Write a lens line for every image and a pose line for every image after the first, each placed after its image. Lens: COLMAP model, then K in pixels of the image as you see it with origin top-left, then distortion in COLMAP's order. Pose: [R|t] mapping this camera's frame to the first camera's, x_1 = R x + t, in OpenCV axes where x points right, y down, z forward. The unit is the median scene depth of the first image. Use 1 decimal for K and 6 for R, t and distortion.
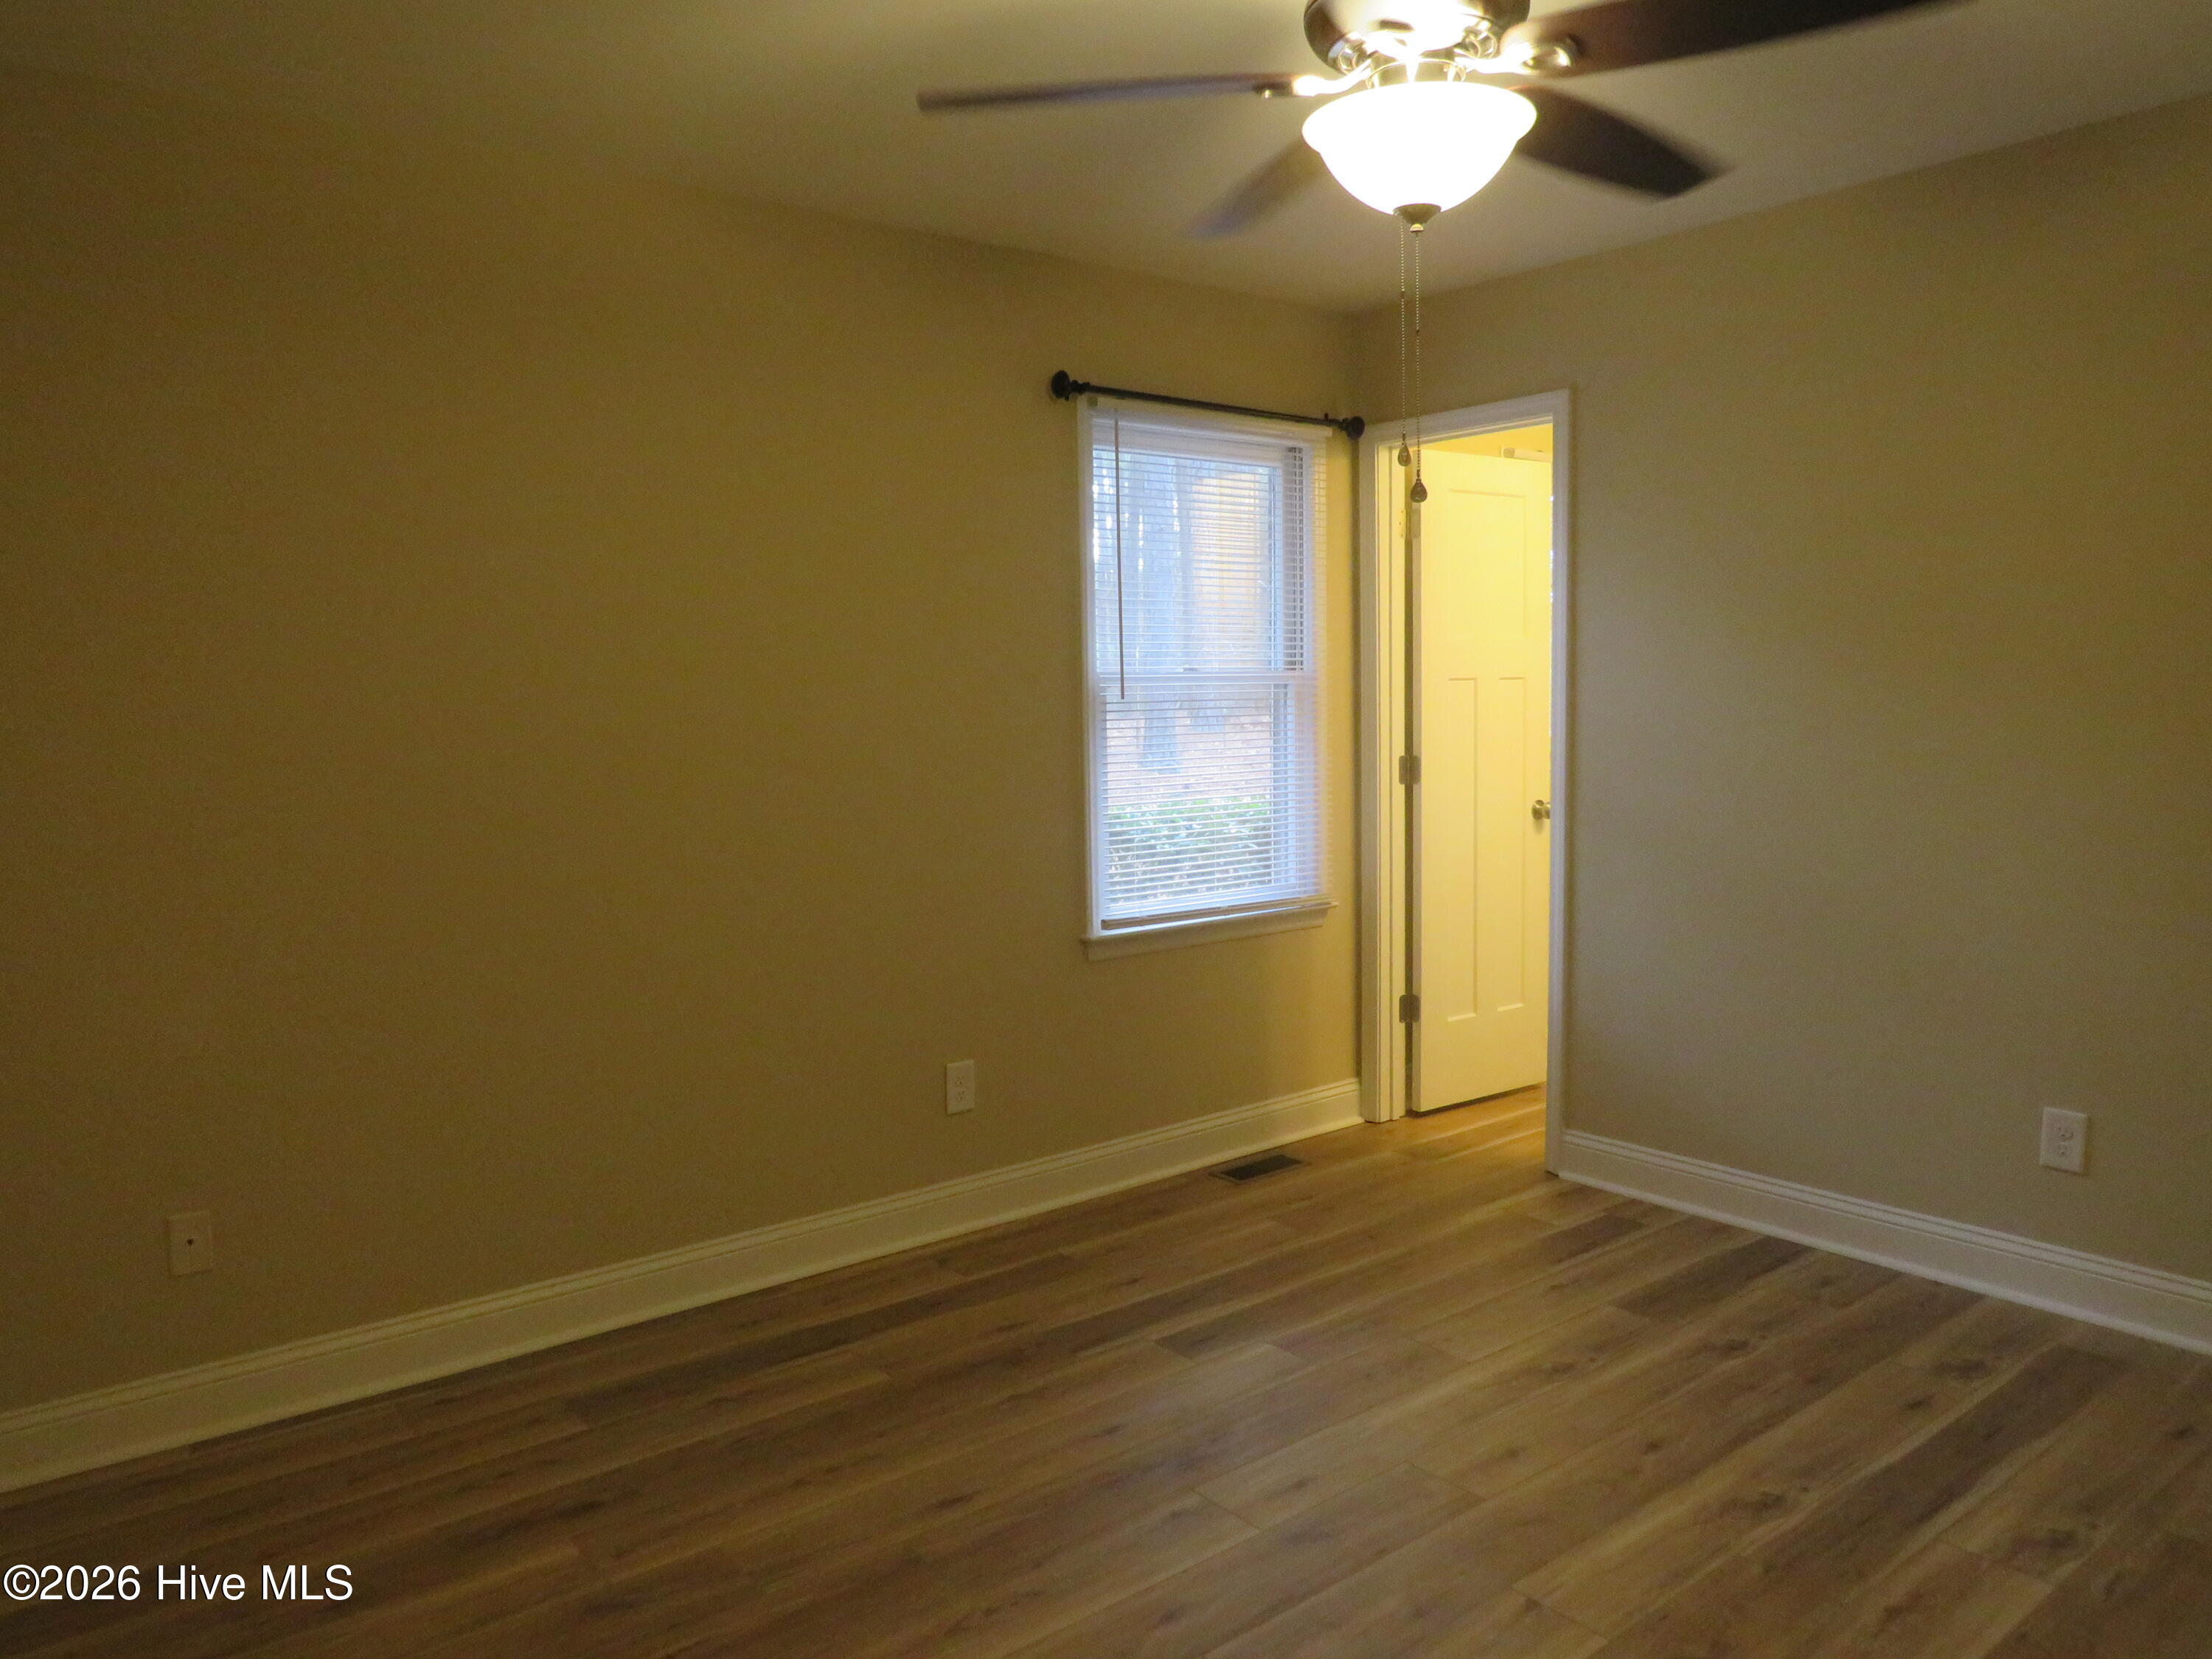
lens RADIAL K [[1576.7, 0, 1098.2], [0, 1576.7, 828.6], [0, 0, 1]] dist [-0.009669, 0.004207]
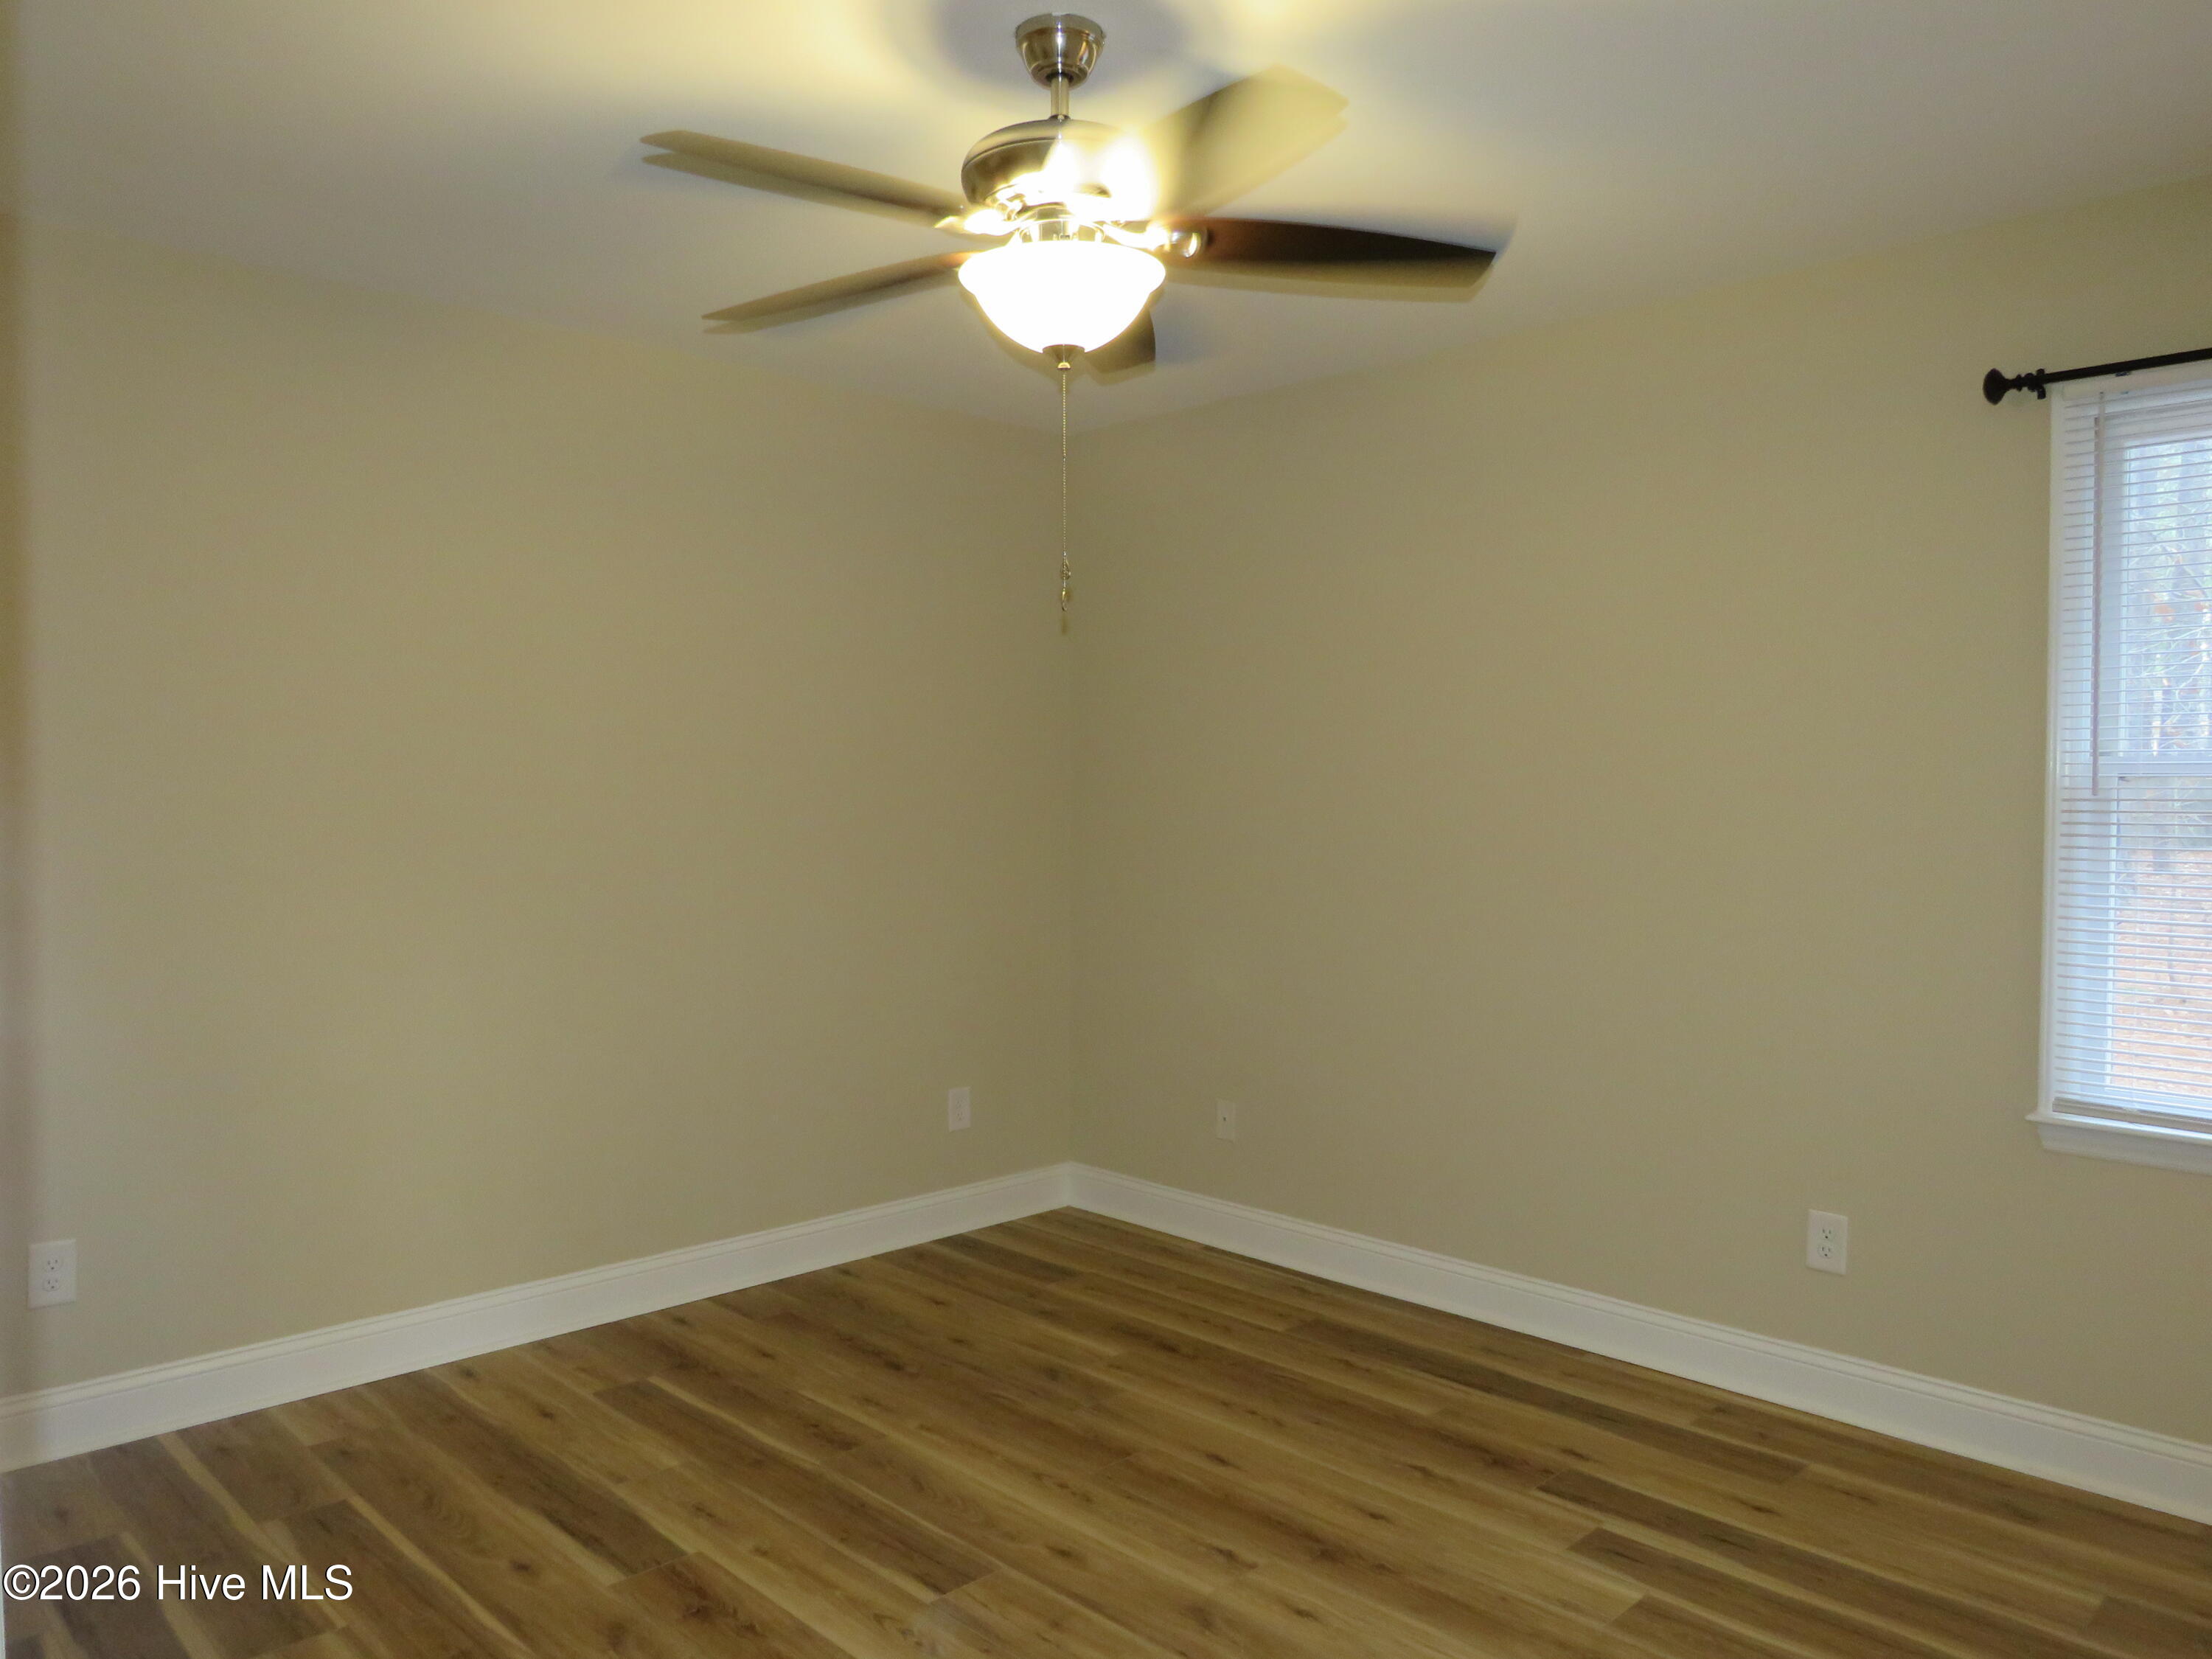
lens RADIAL K [[1576.7, 0, 1098.2], [0, 1576.7, 828.6], [0, 0, 1]] dist [-0.009669, 0.004207]
pose [[0.082613, 0.041568, -0.995714, 0.873159], [-0.082284, 0.996003, 0.034753, -0.069173], [0.993179, 0.079060, 0.085703, 0.624861]]
